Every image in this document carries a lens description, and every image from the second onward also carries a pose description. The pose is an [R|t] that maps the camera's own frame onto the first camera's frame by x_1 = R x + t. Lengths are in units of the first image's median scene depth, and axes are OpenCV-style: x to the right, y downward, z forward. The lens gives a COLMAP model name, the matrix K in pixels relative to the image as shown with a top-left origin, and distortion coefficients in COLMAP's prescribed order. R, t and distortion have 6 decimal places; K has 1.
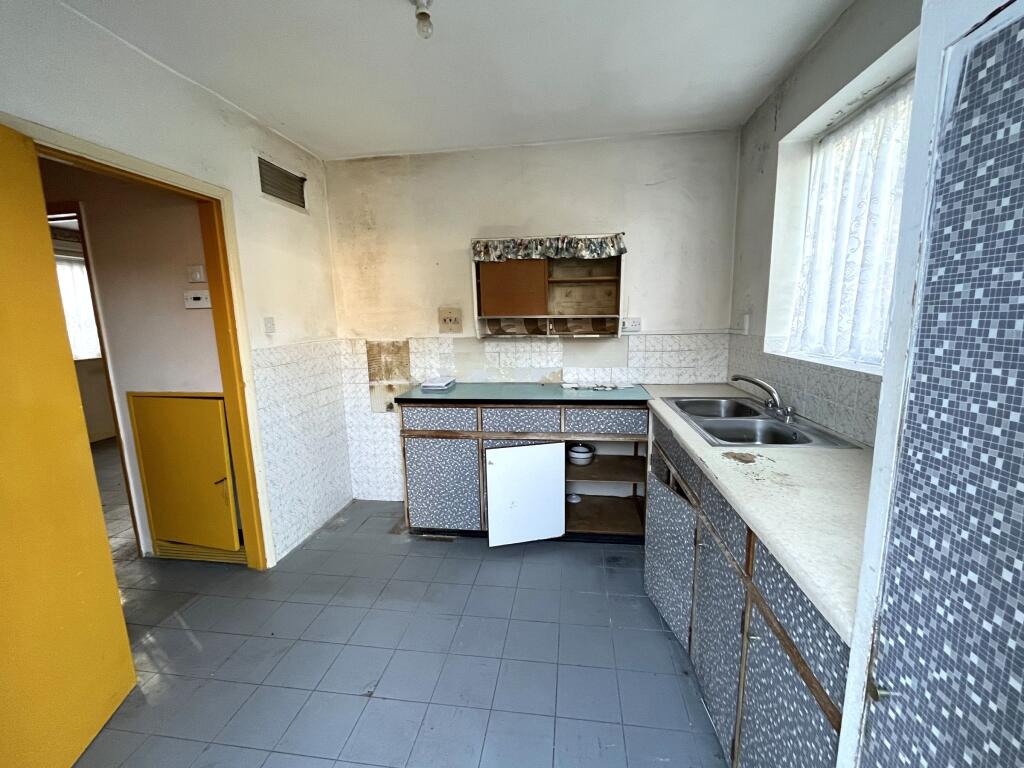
lens RADIAL K [[415.1, 0, 516.4], [0, 415.1, 383.4], [0, 0, 1]] dist [-0.003110, -0.000002]
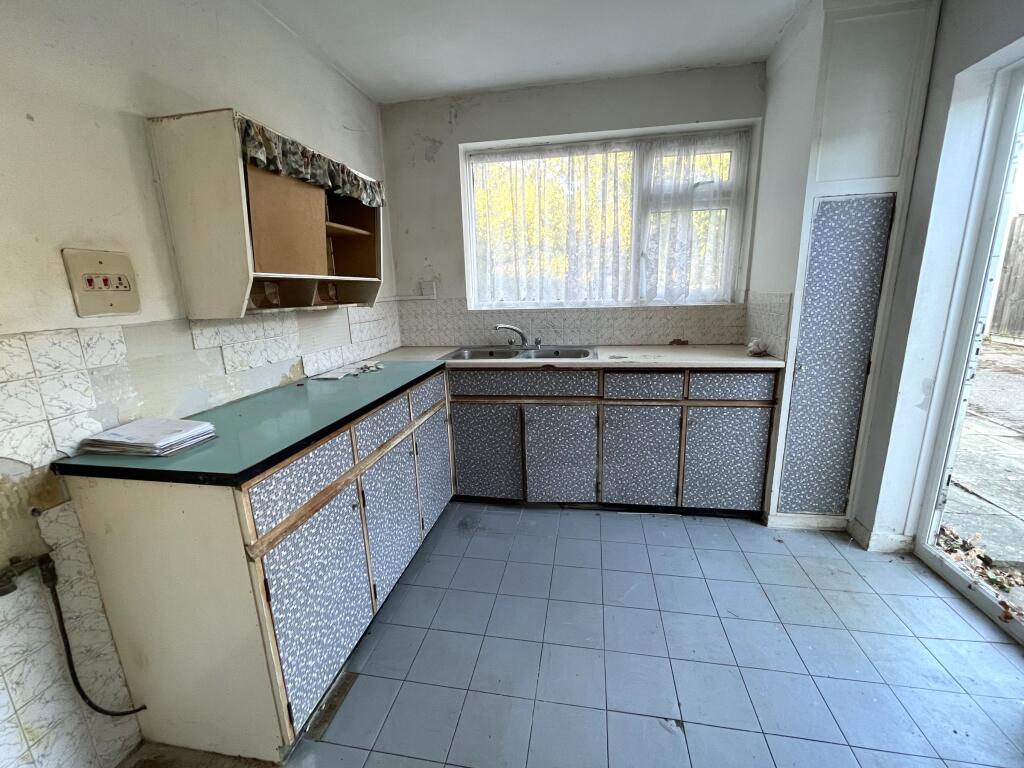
lens RADIAL K [[415.1, 0, 515.0], [0, 415.1, 382.5], [0, 0, 1]] dist [-0.003110, -0.000002]
pose [[0.057893, -0.207137, 0.976598, -0.551798], [0.189221, 0.962783, 0.192989, -0.062208], [-0.980226, 0.173621, 0.094933, 0.601149]]
